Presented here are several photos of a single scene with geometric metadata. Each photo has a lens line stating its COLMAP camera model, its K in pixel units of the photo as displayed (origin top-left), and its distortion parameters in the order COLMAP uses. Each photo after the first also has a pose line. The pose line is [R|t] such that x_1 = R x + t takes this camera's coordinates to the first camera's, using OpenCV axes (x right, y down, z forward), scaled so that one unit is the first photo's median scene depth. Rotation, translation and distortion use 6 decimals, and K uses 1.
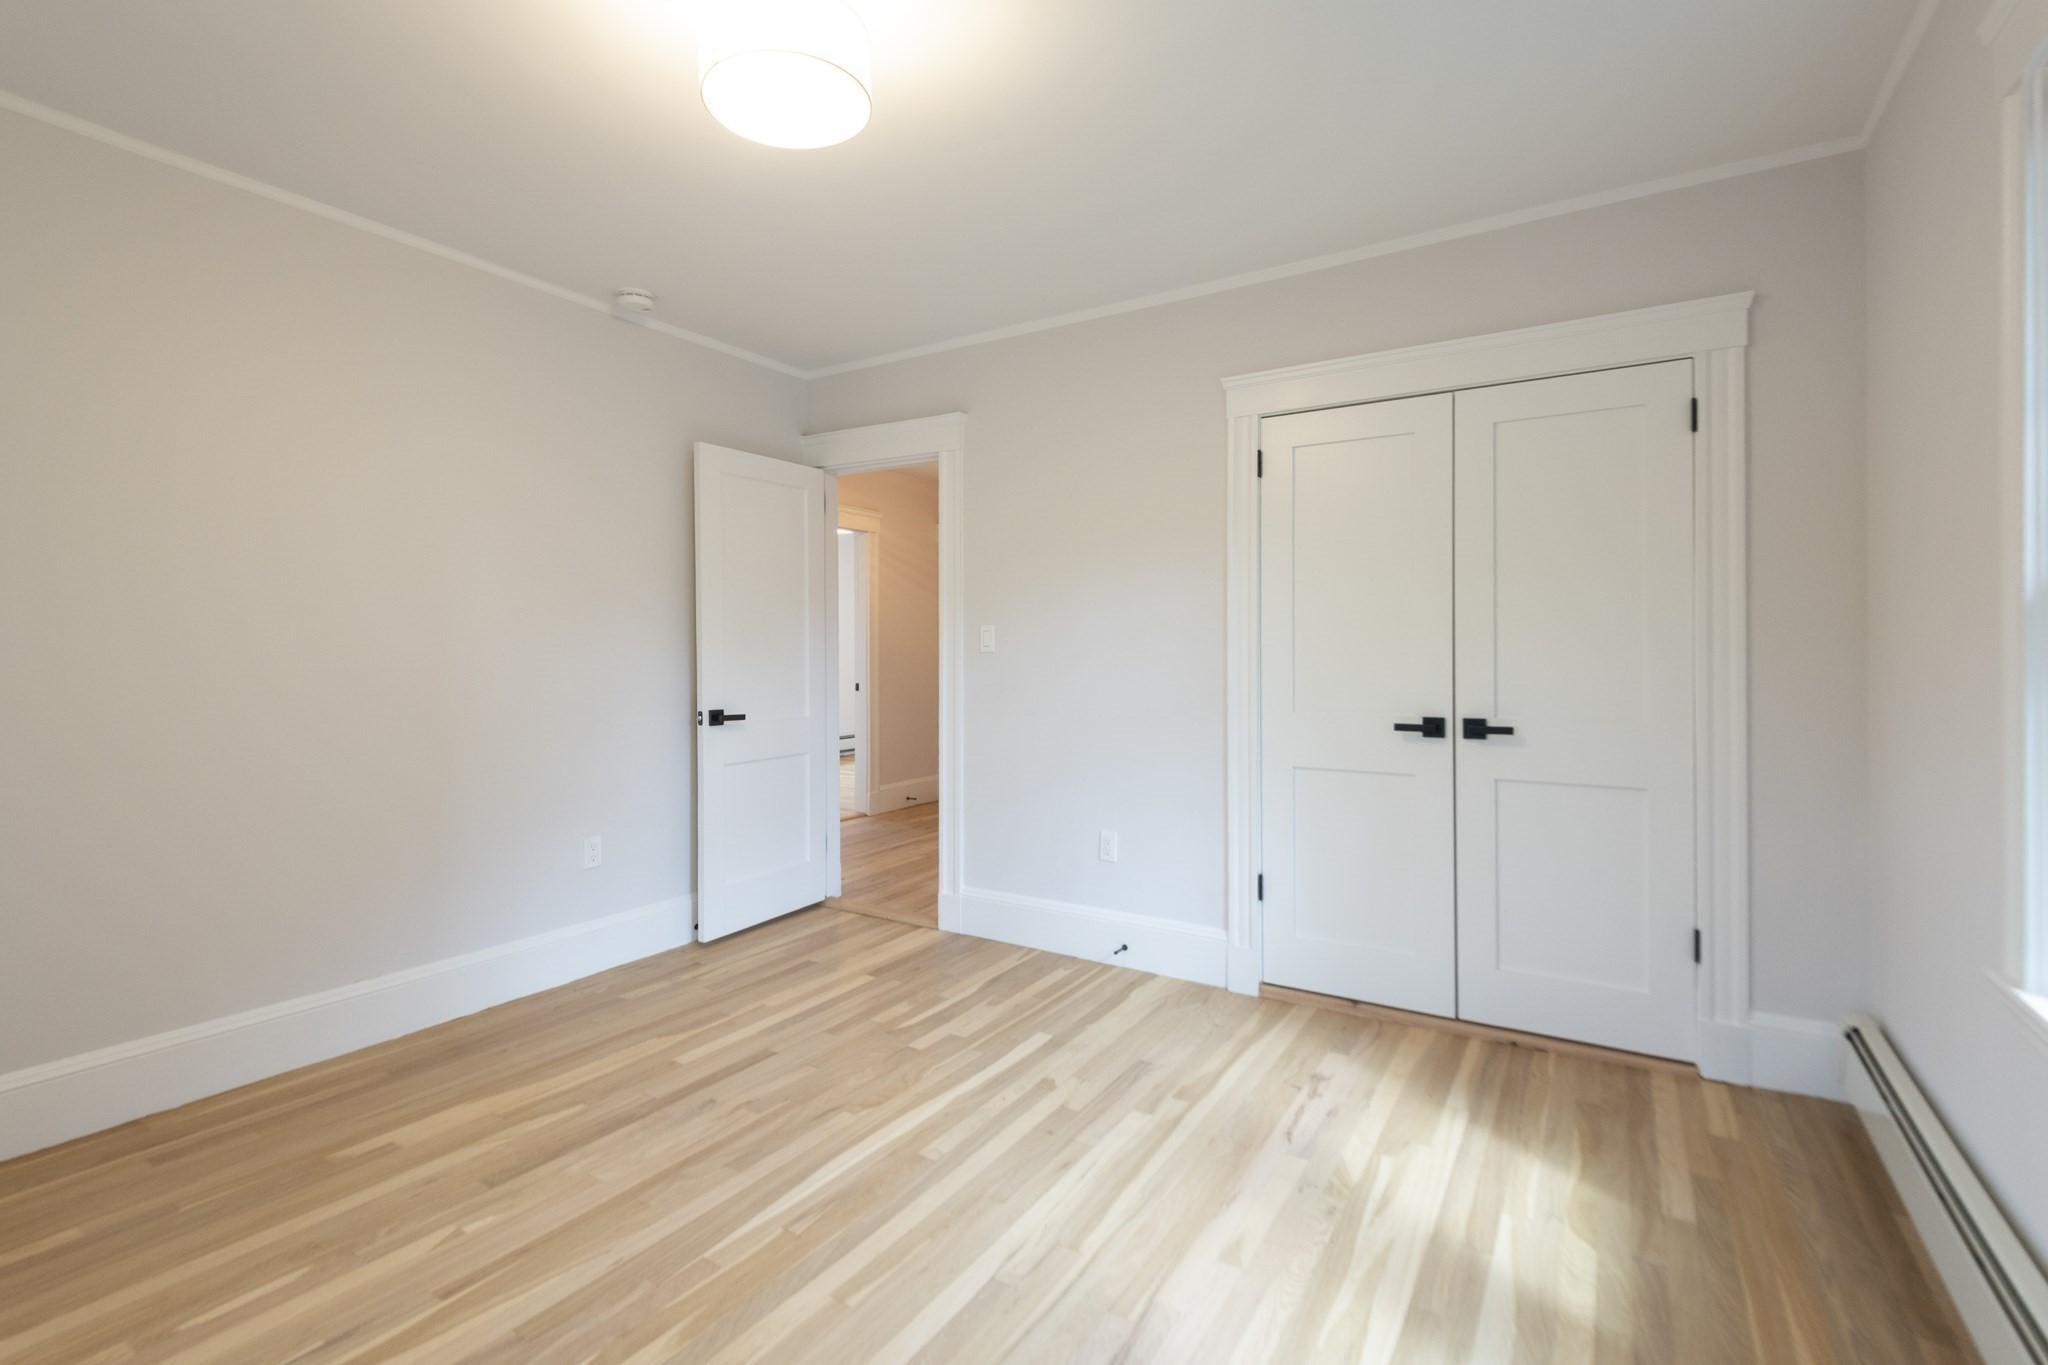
lens RADIAL K [[929.6, 0, 1025.8], [0, 929.6, 662.2], [0, 0, 1]] dist [0.002763, -0.001118]
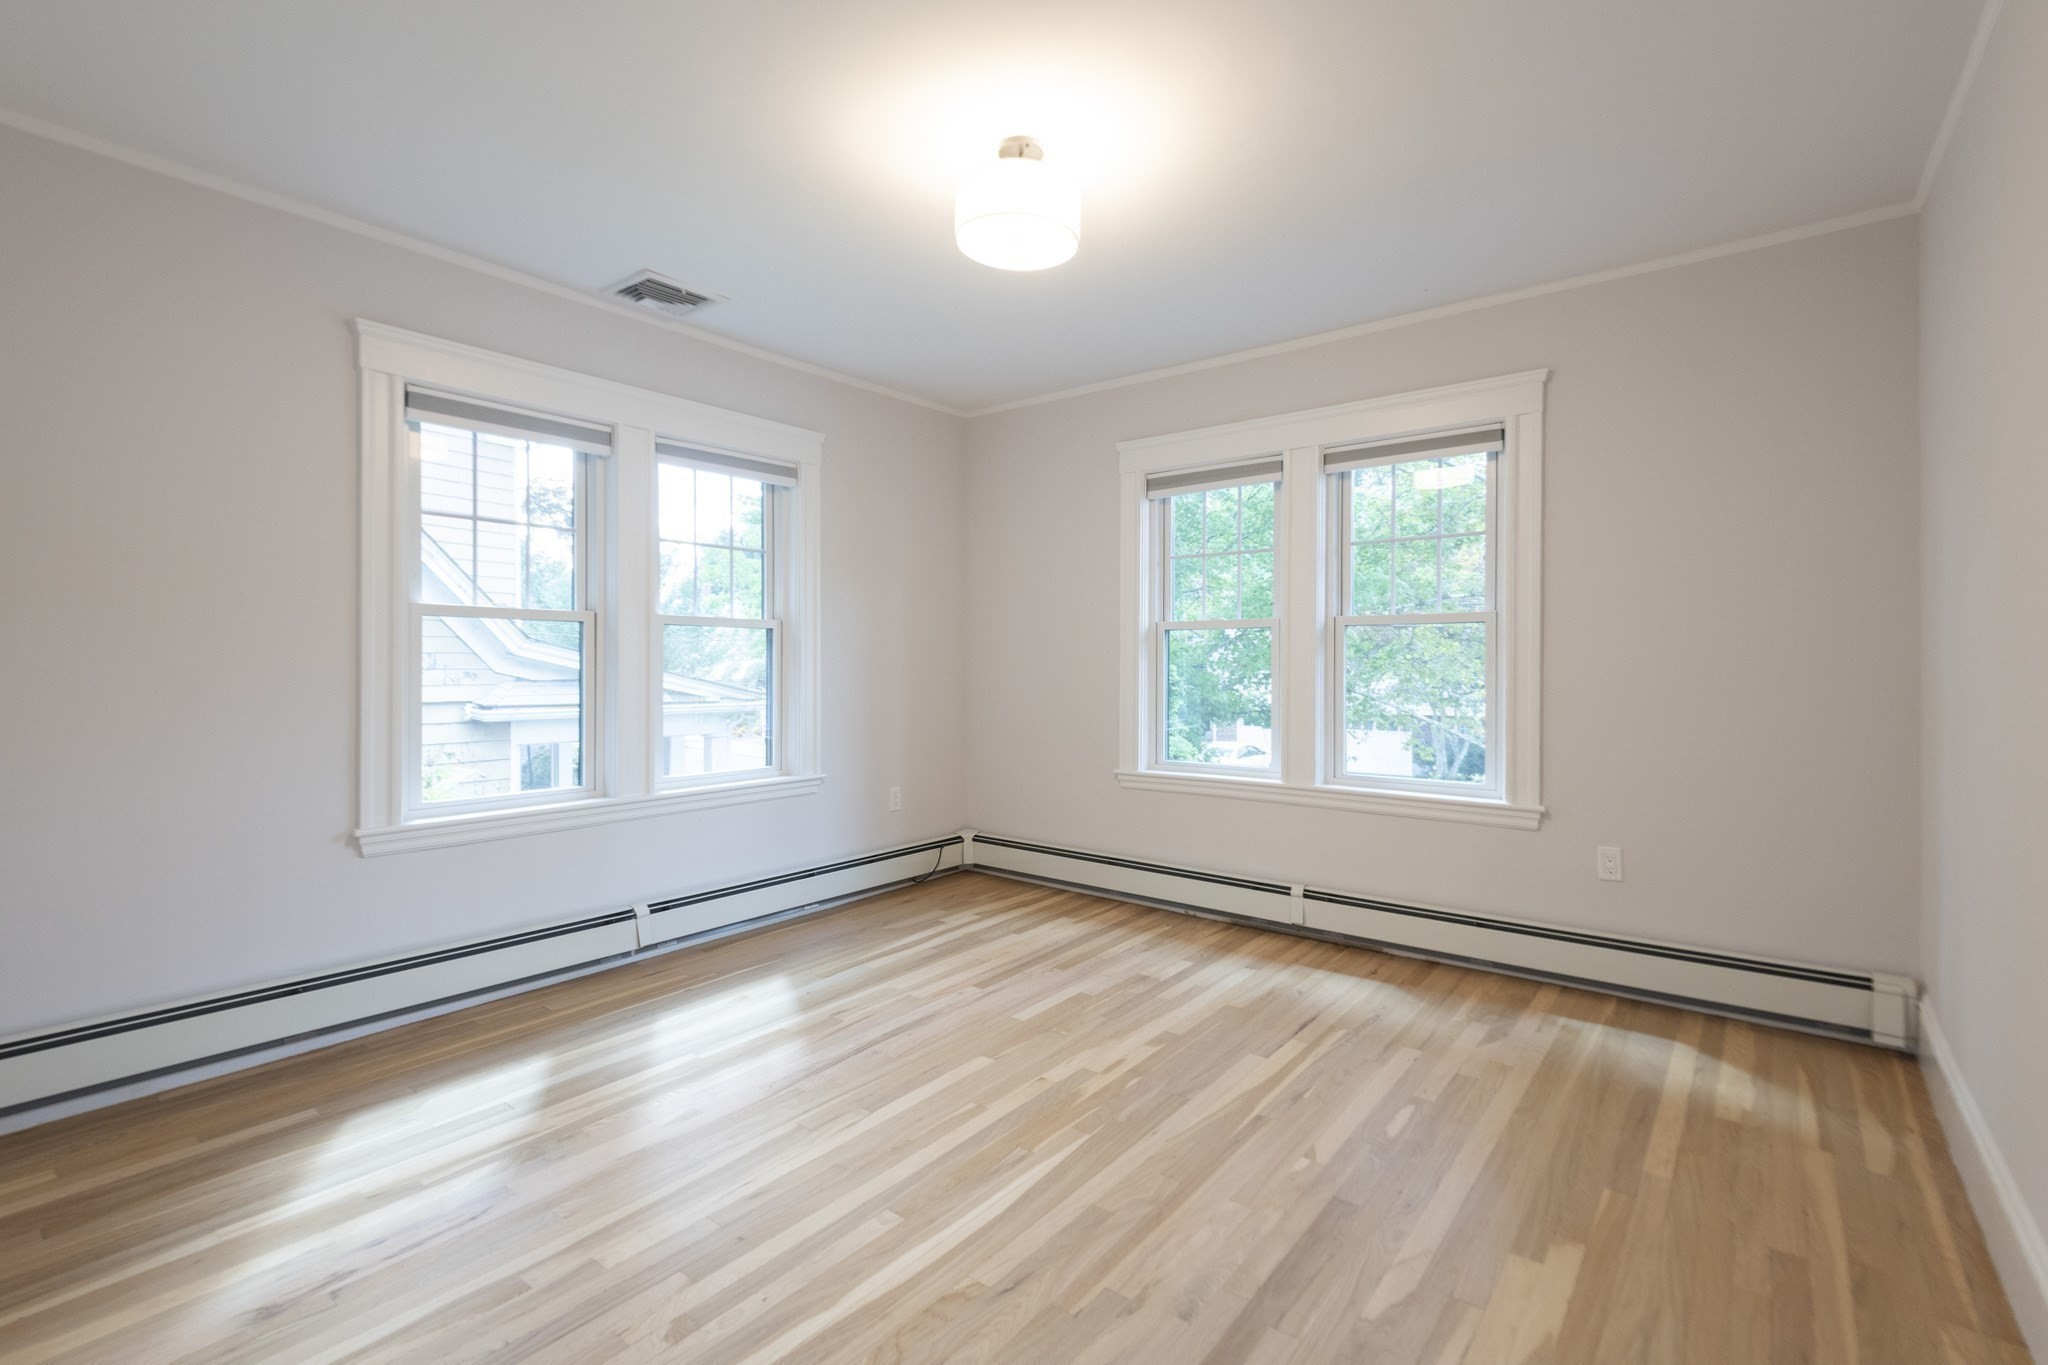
lens RADIAL K [[929.6, 0, 1025.8], [0, 929.6, 662.2], [0, 0, 1]] dist [0.002763, -0.001118]
pose [[-0.994231, -0.001257, 0.107253, -0.334185], [0.000166, 0.999912, 0.013260, -0.017378], [-0.107260, 0.013201, -0.994143, 1.909750]]
